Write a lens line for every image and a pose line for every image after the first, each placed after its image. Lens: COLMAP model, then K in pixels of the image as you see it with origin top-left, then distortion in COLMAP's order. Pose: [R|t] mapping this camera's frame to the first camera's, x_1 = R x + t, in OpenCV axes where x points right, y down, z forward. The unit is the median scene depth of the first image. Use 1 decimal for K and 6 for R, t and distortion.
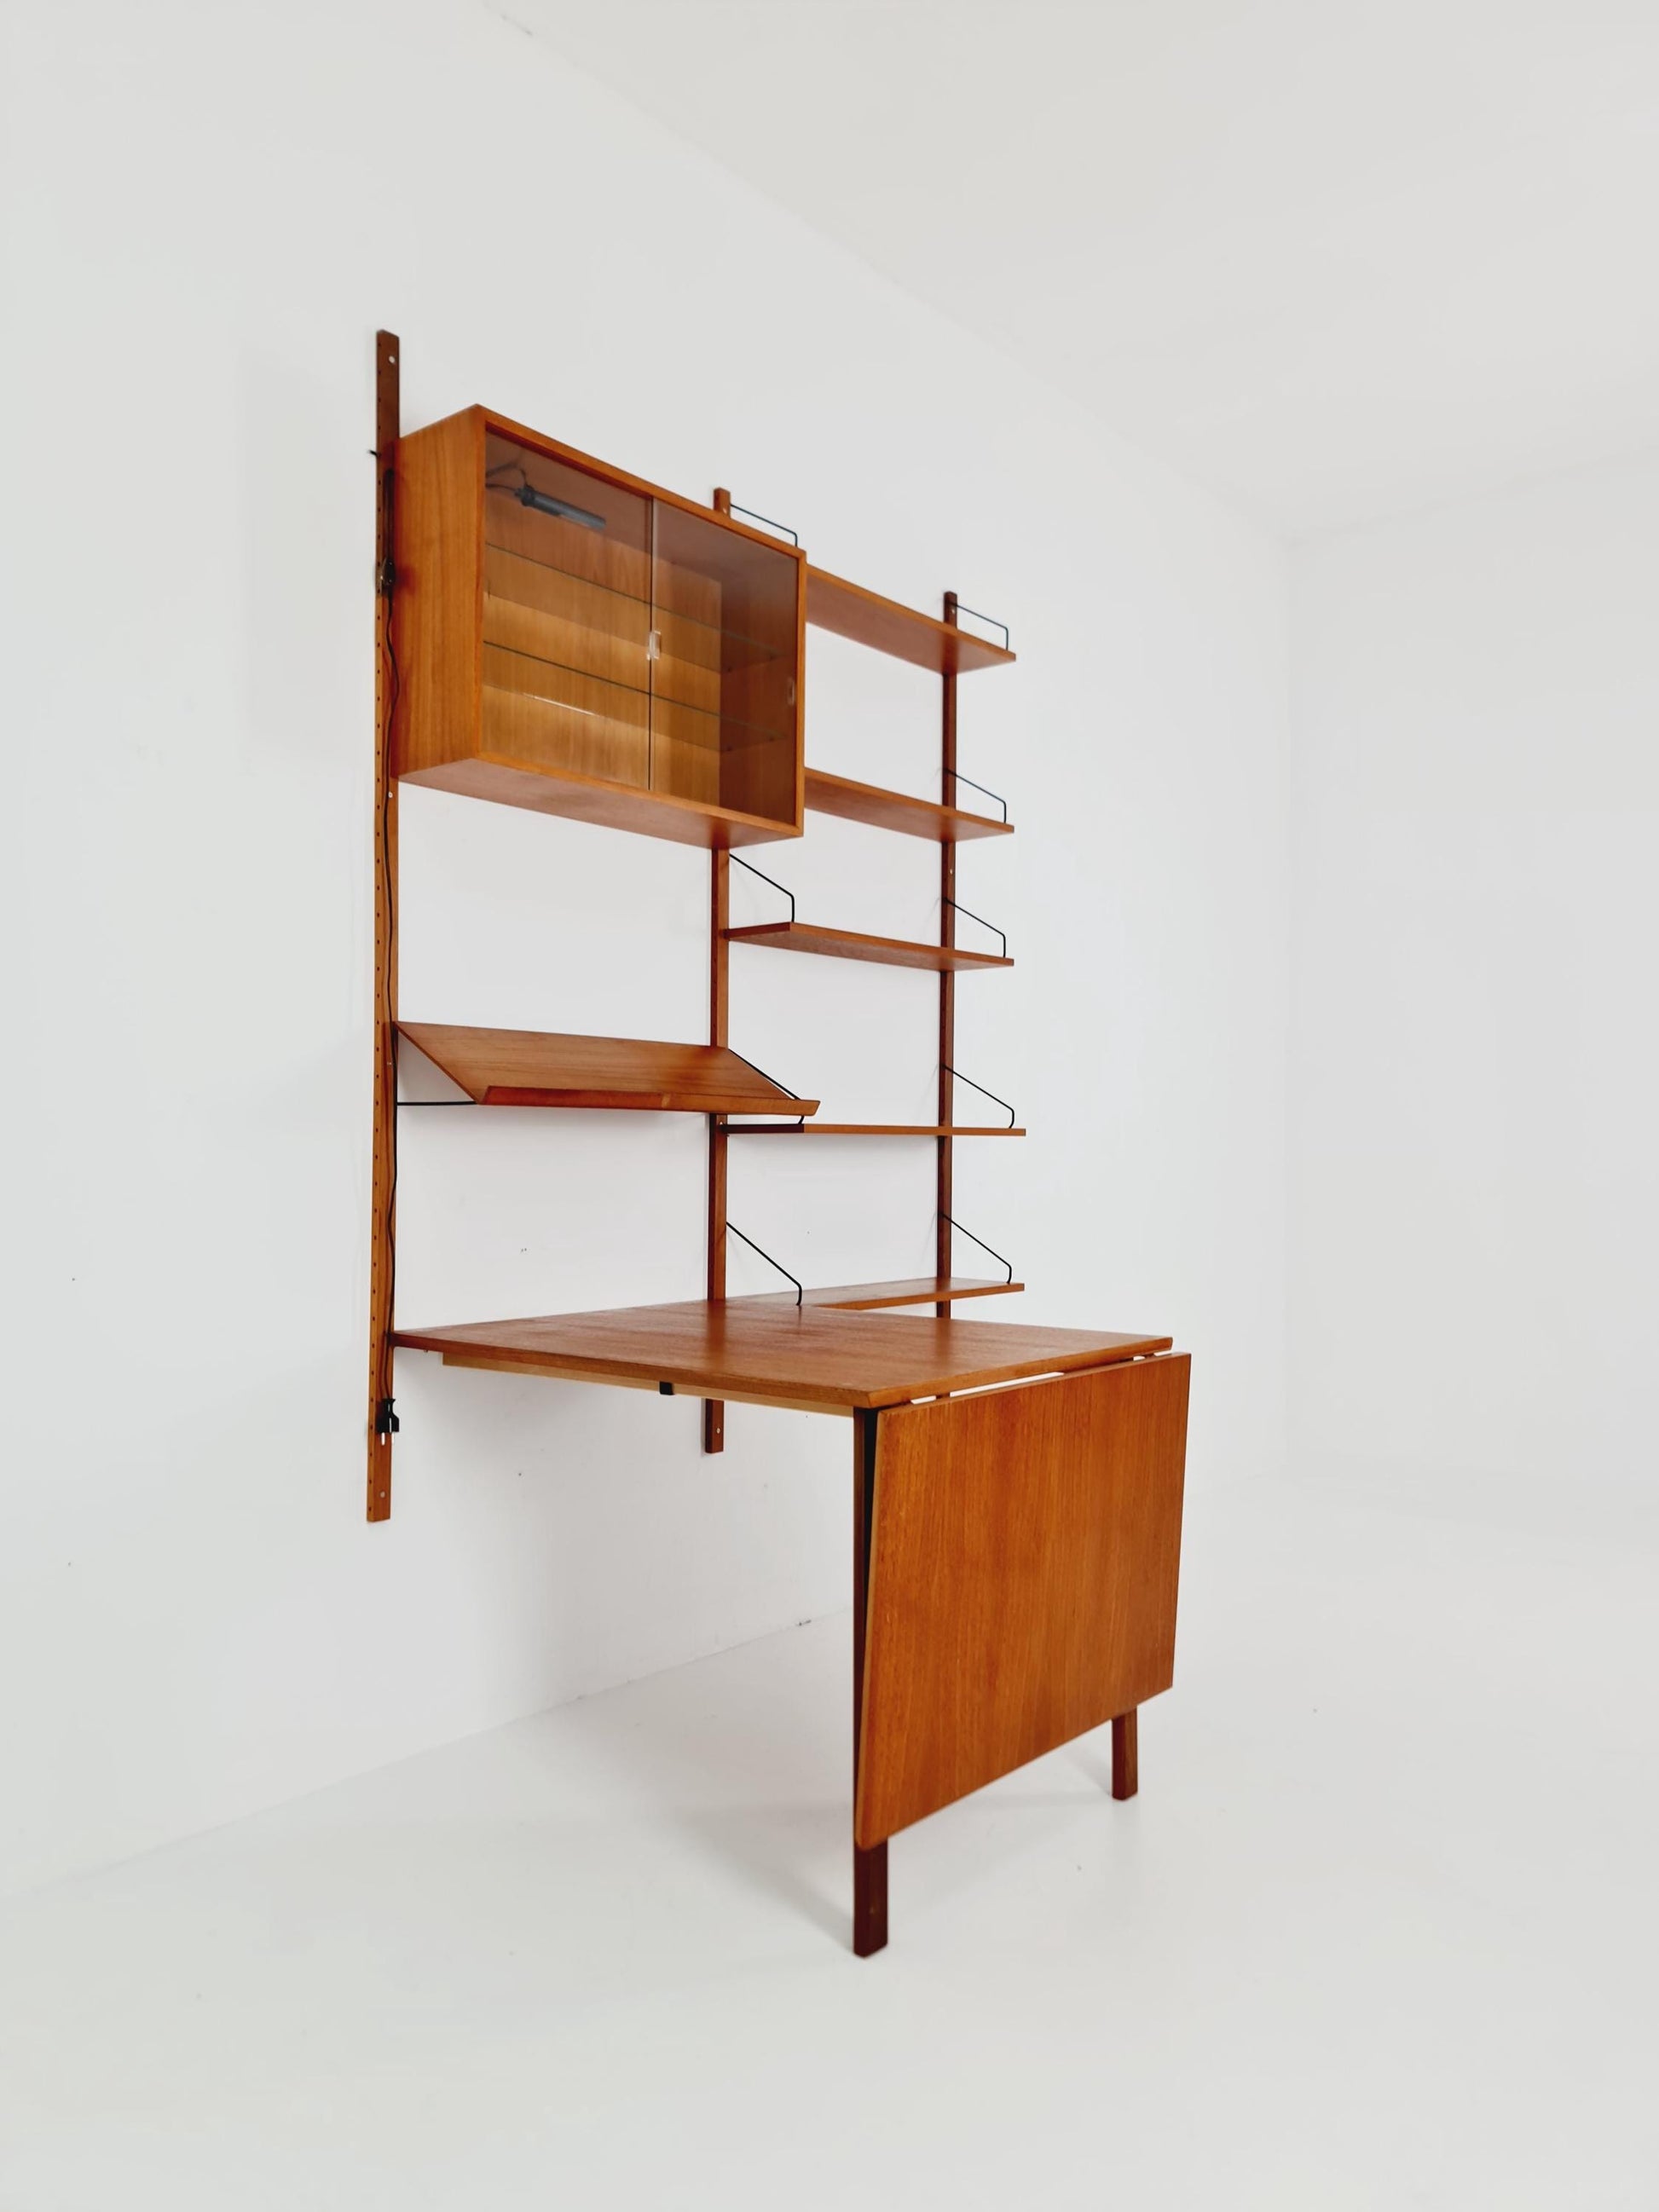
lens RADIAL K [[1662.6, 0, 823.9], [0, 1662.6, 1136.9], [0, 0, 1]] dist [0.044136, -0.004365]
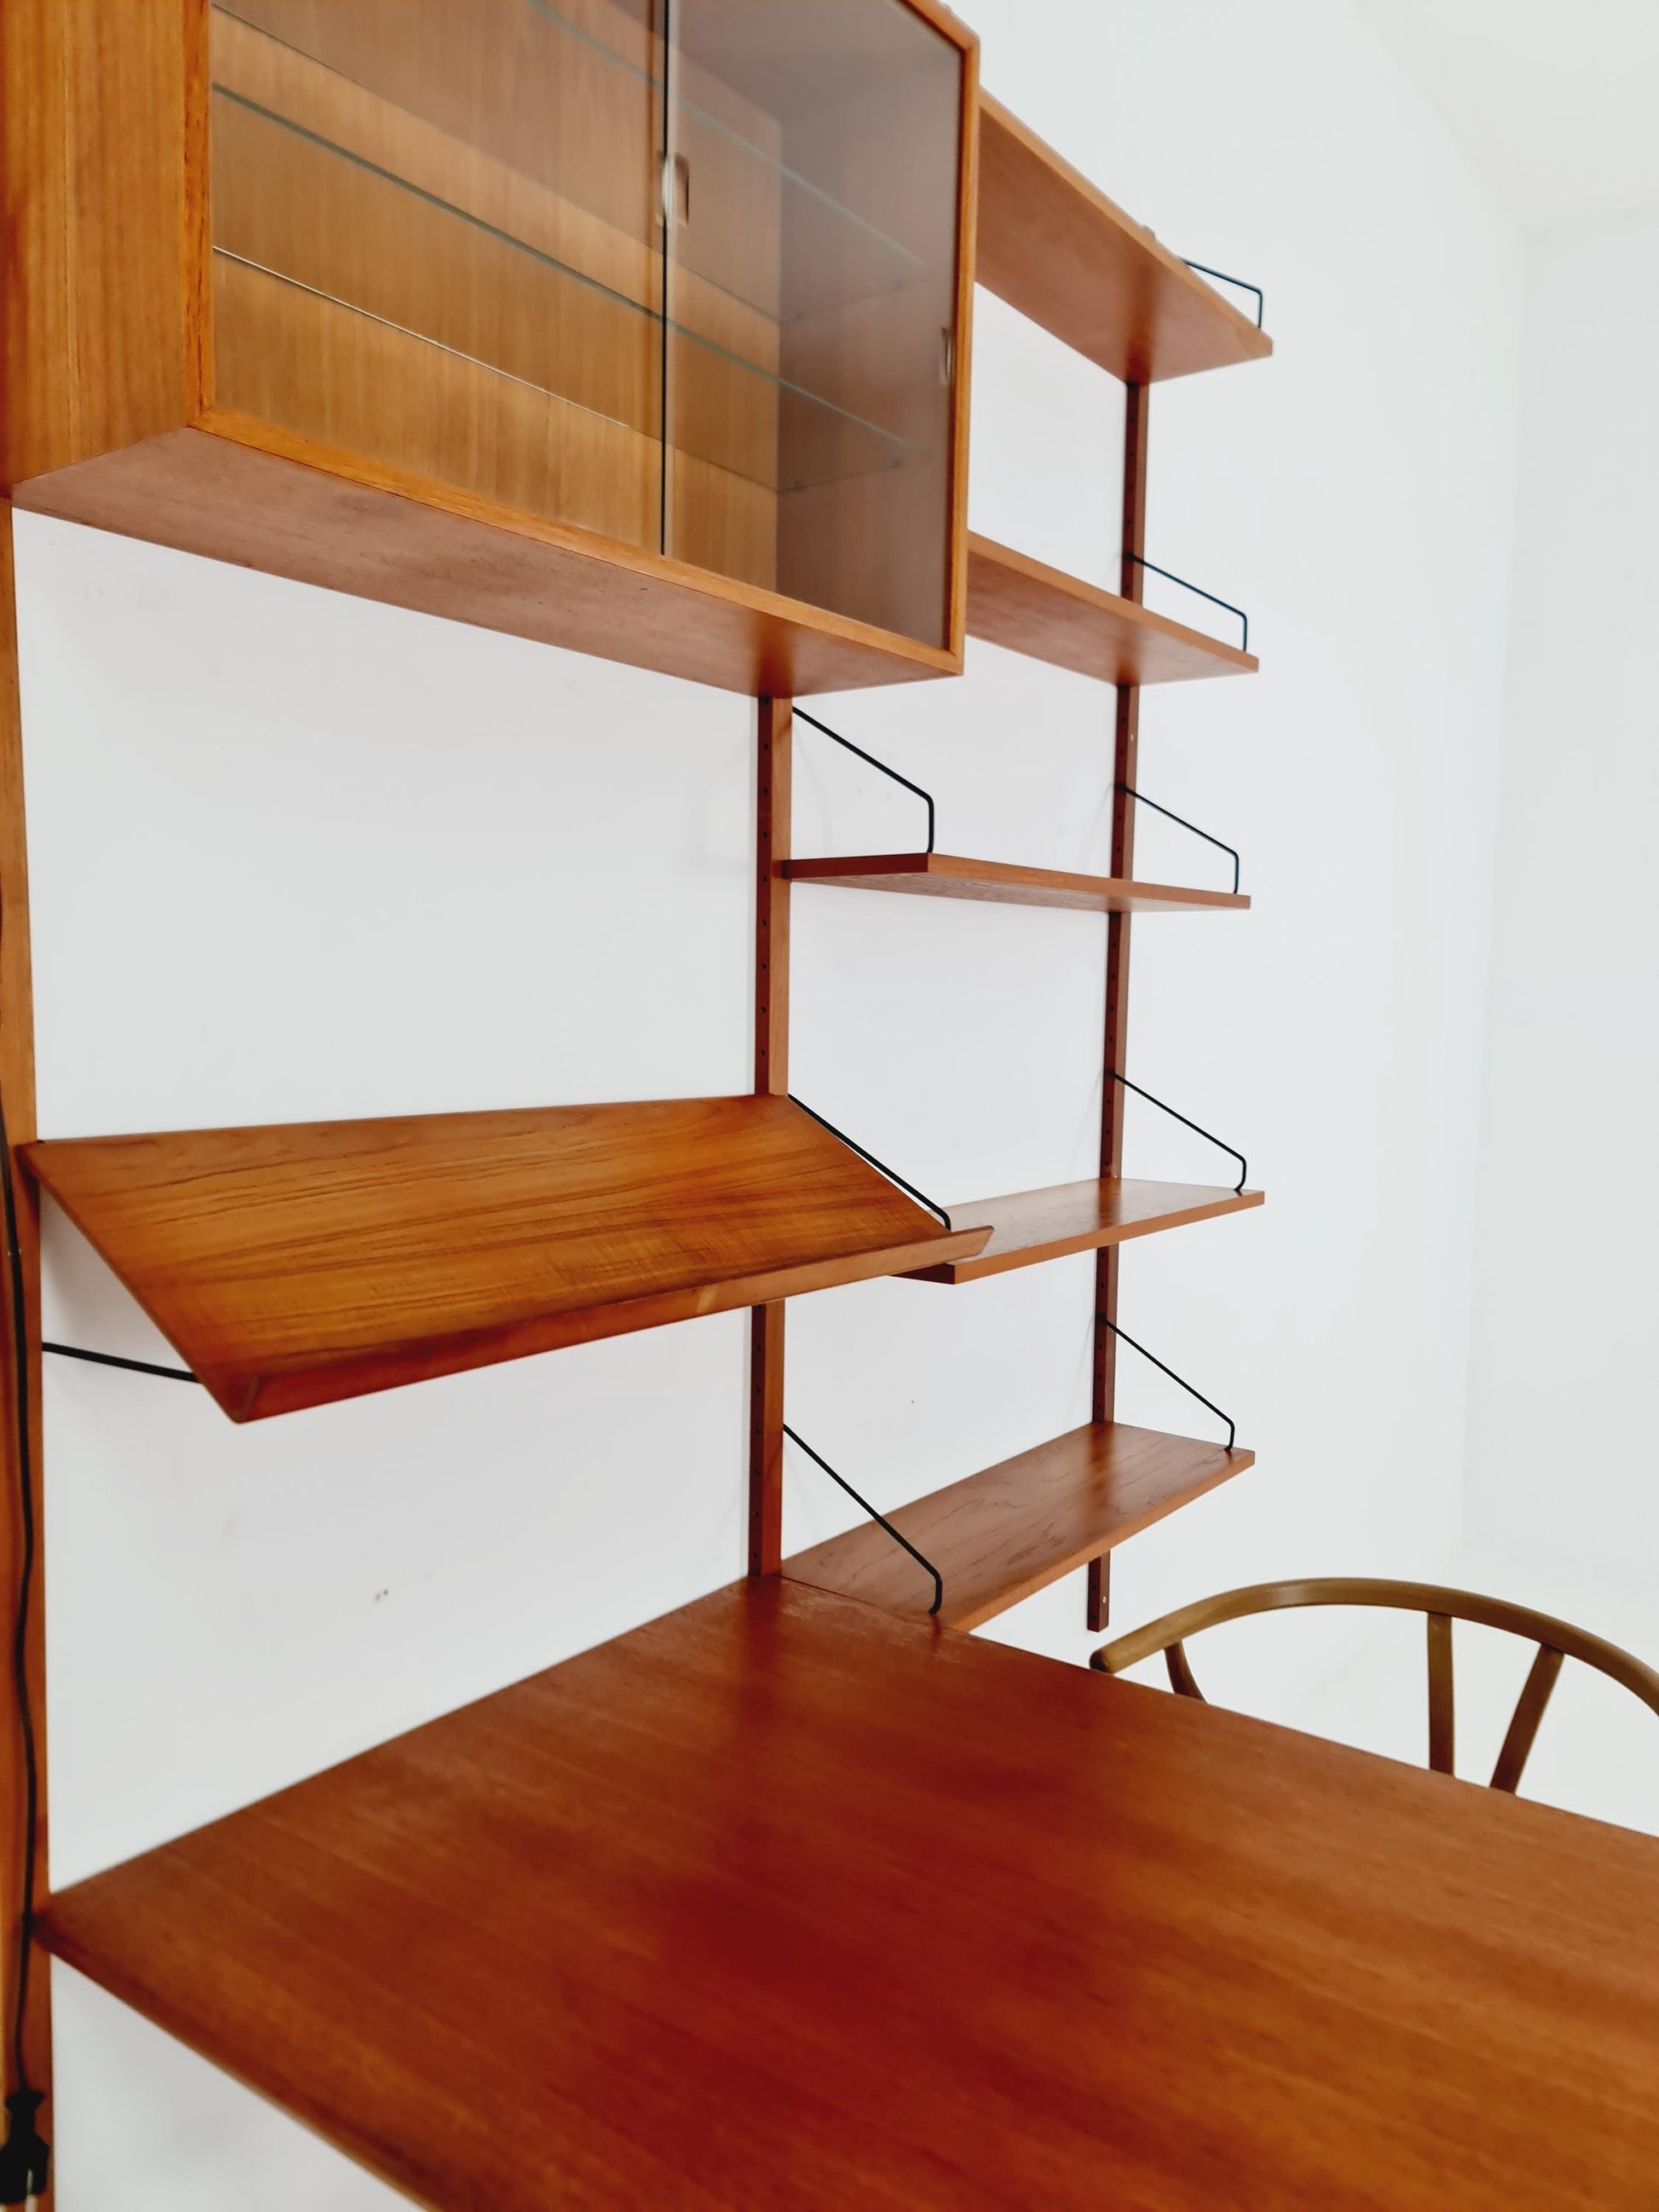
lens RADIAL K [[1639.9, 0, 812.8], [0, 1639.9, 1136.9], [0, 0, 1]] dist [0.083579, -0.064096]
pose [[0.998489, 0.005449, 0.054682, -0.092501], [-0.010979, 0.994791, 0.101339, -0.109791], [-0.053845, -0.101786, 0.993348, 0.590057]]
